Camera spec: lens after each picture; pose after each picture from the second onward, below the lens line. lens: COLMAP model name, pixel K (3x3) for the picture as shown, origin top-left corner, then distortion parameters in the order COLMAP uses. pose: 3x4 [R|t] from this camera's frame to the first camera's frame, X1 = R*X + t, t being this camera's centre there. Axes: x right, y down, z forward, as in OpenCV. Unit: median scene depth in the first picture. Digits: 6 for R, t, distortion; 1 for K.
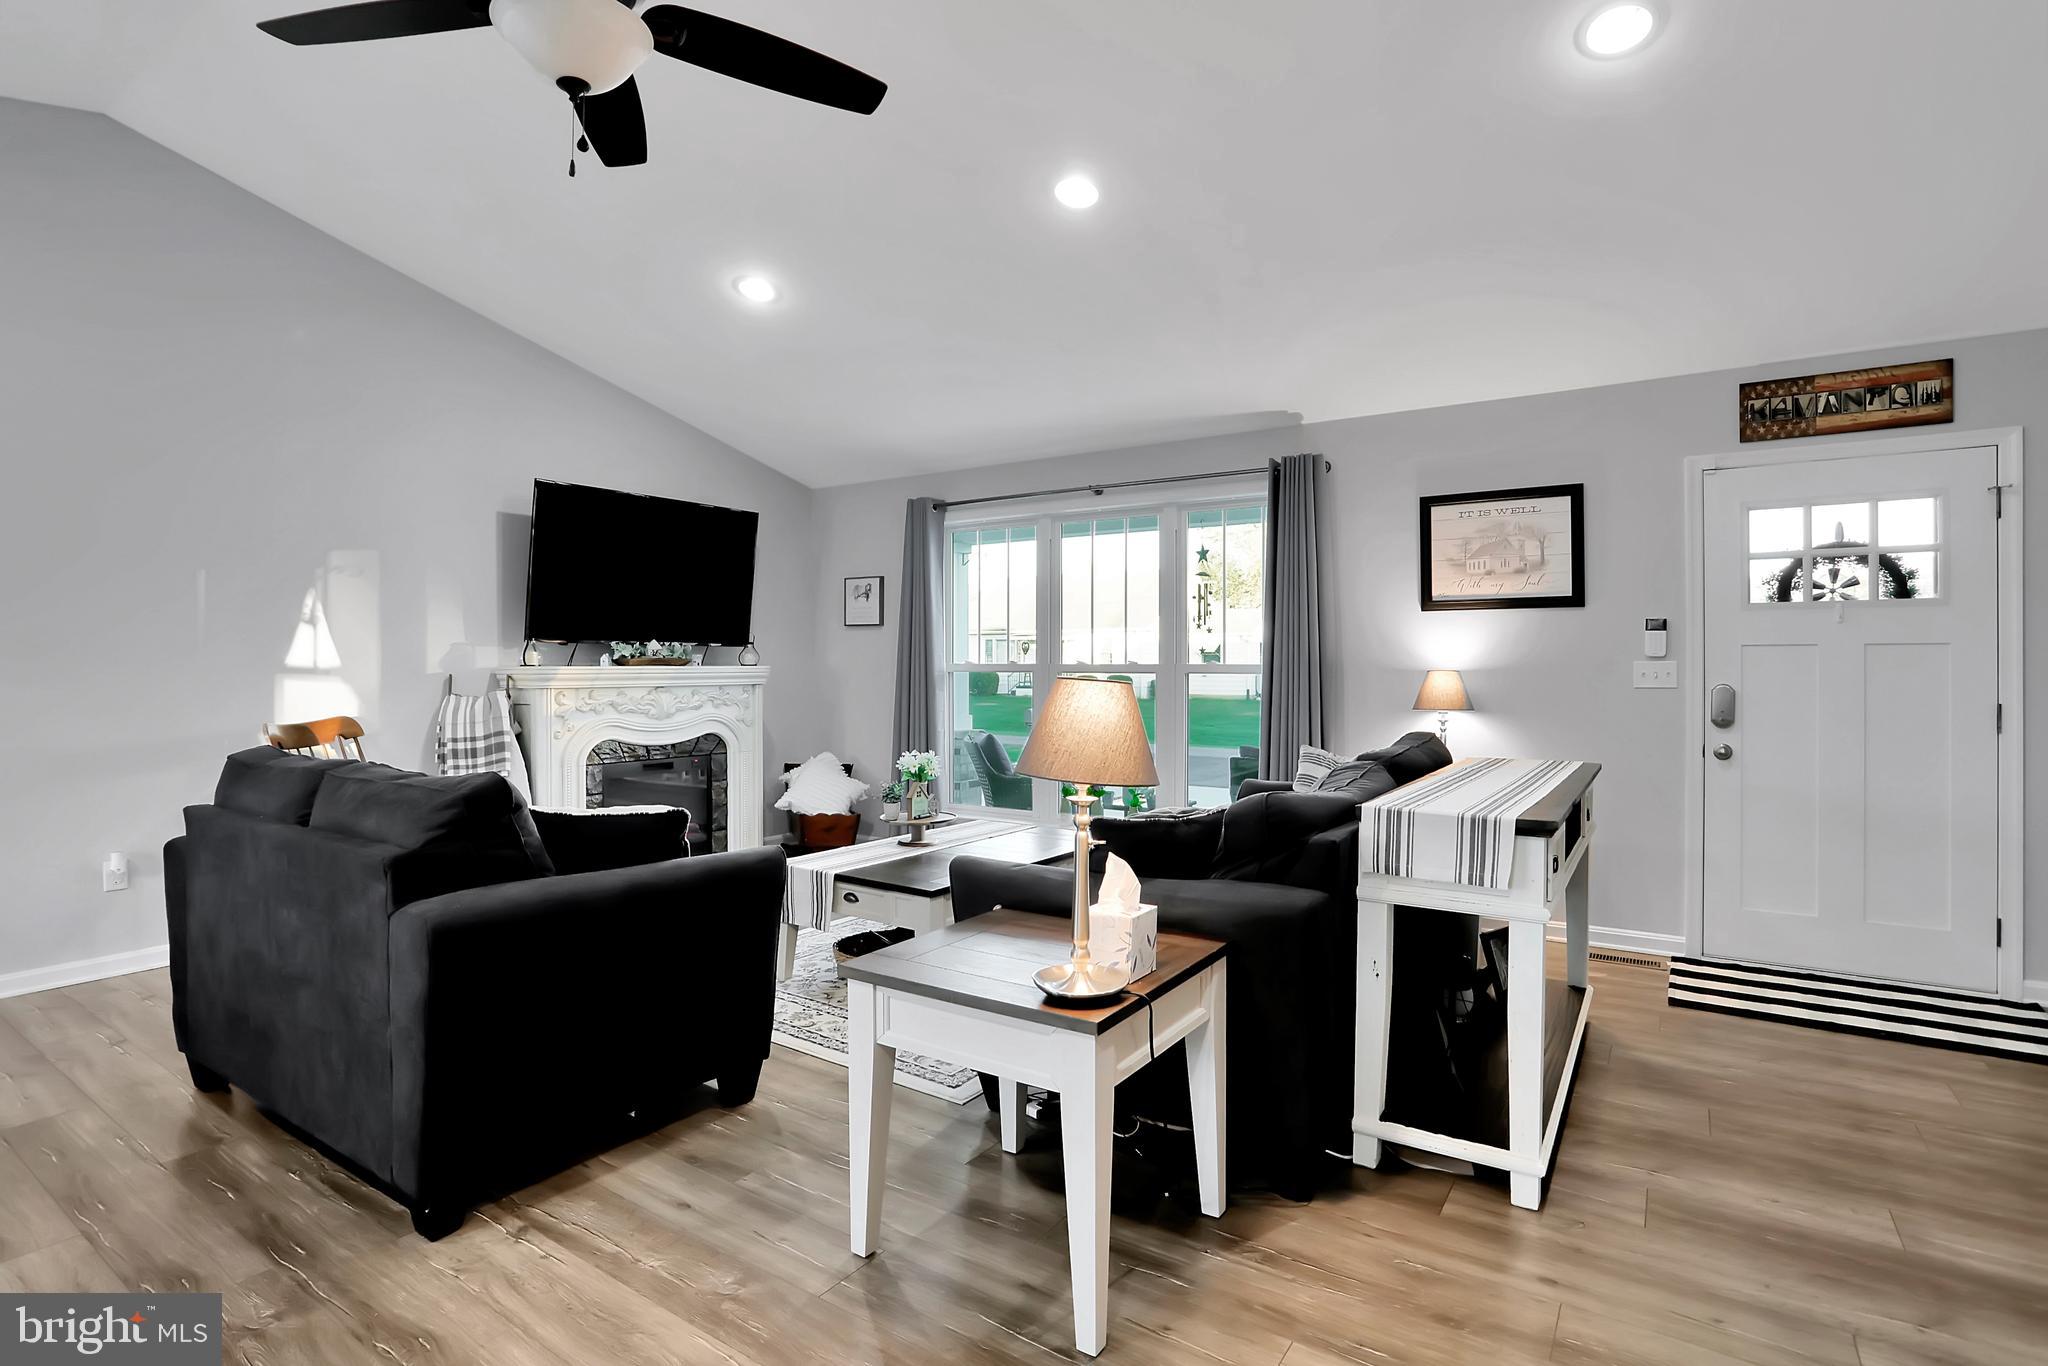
lens RADIAL K [[1024.7, 0, 1020.4], [0, 1024.7, 670.9], [0, 0, 1]] dist [-0.084500, 0.035574]
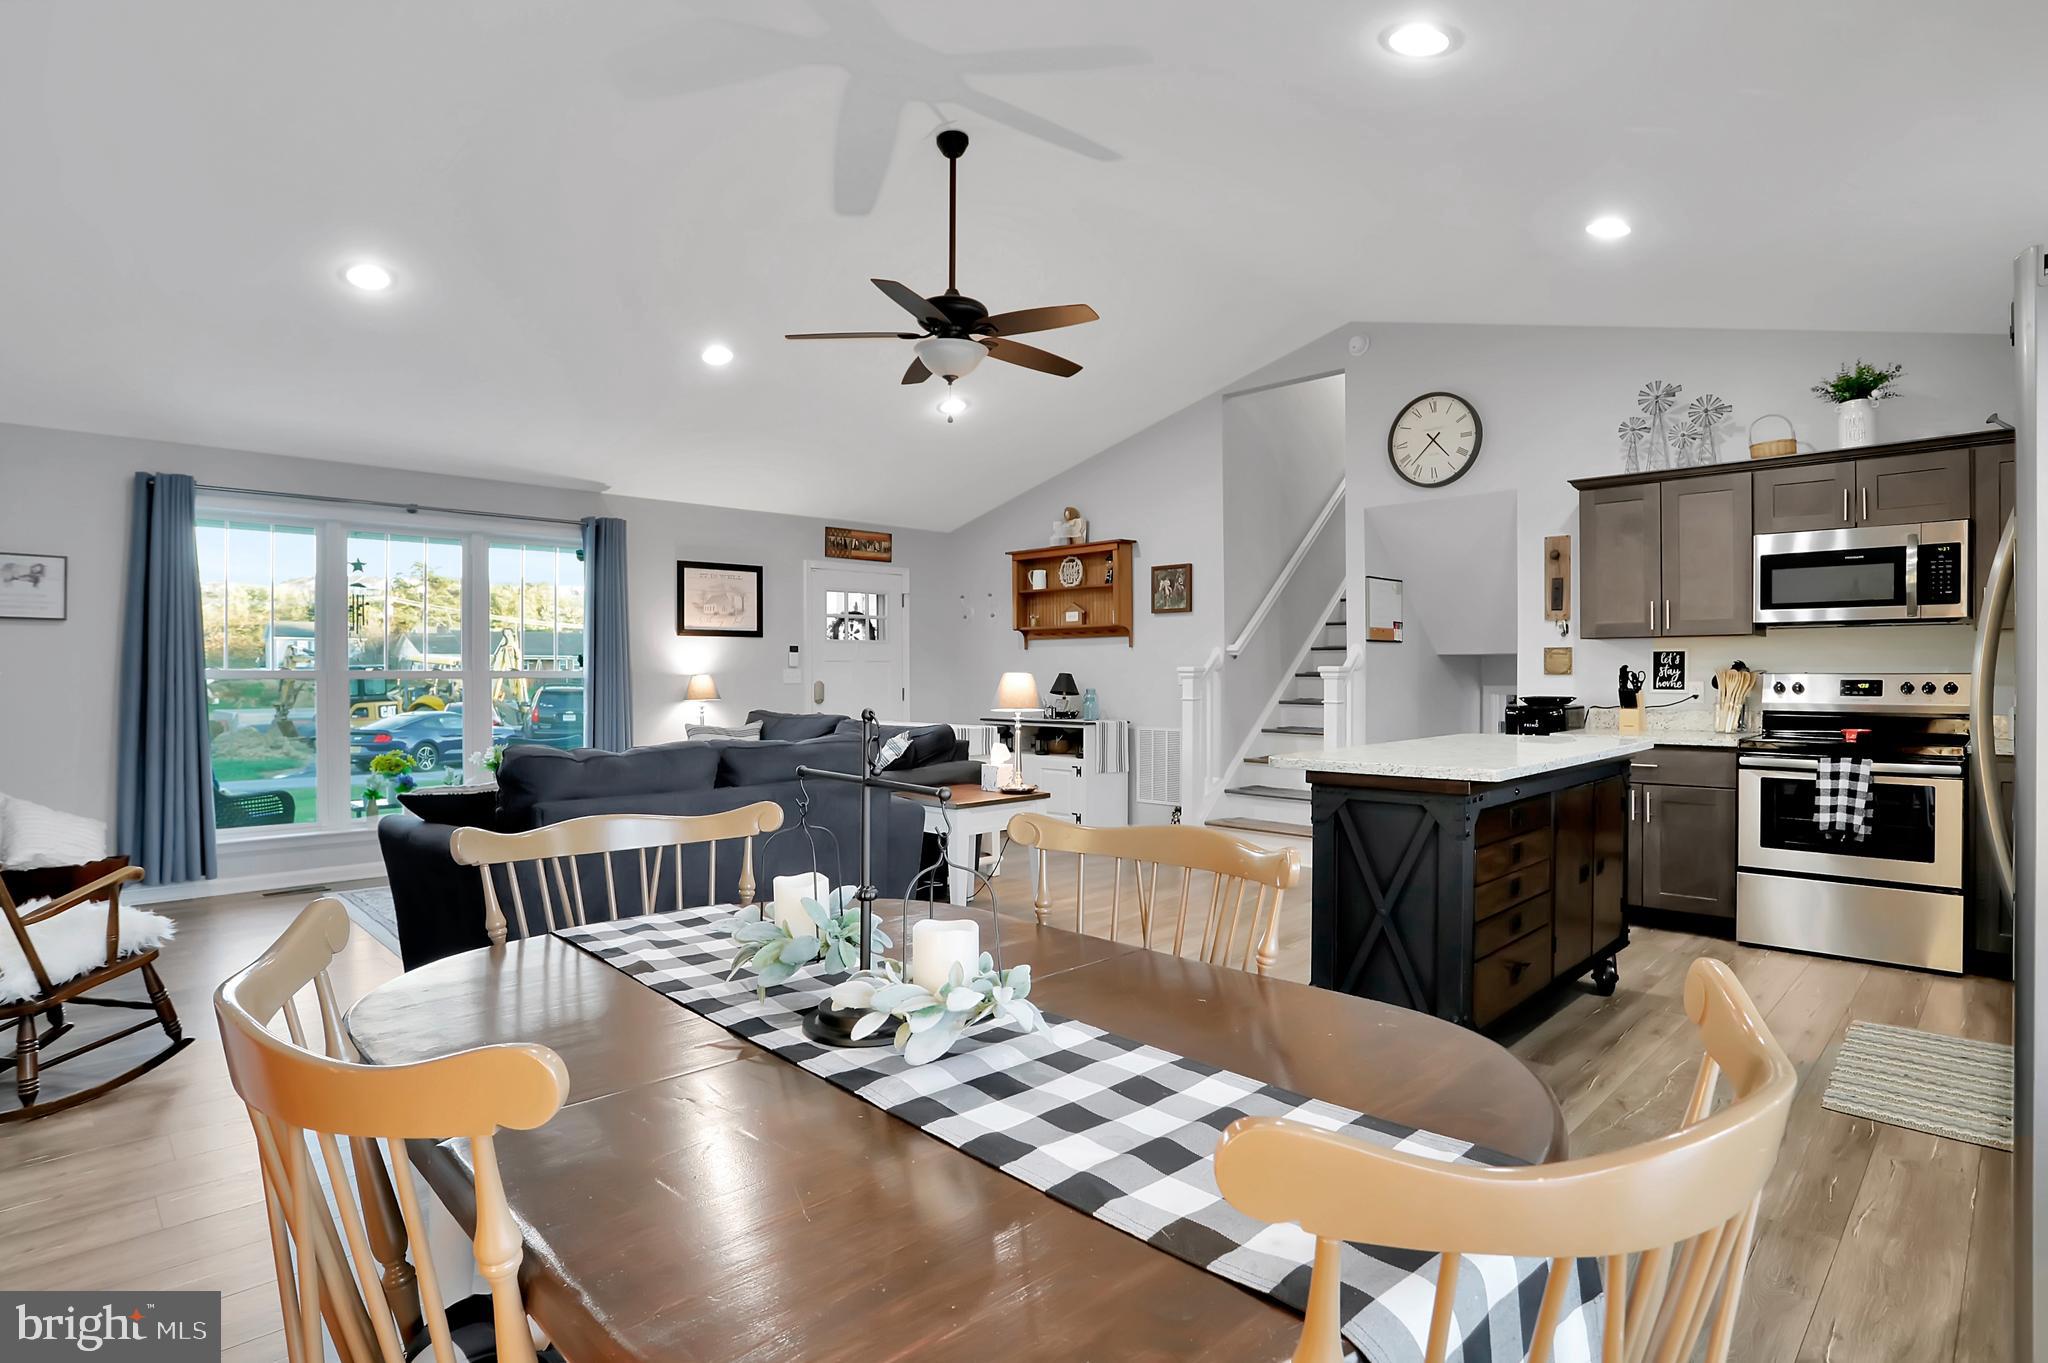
lens RADIAL K [[1066.9, 0, 1024.0], [0, 1066.9, 681.5], [0, 0, 1]] dist [-0.052525, 0.000614]
pose [[0.182399, -0.007241, 0.983198, -1.240856], [0.007932, 0.999951, 0.005893, 0.005886], [-0.983193, 0.006724, 0.182448, 0.226105]]
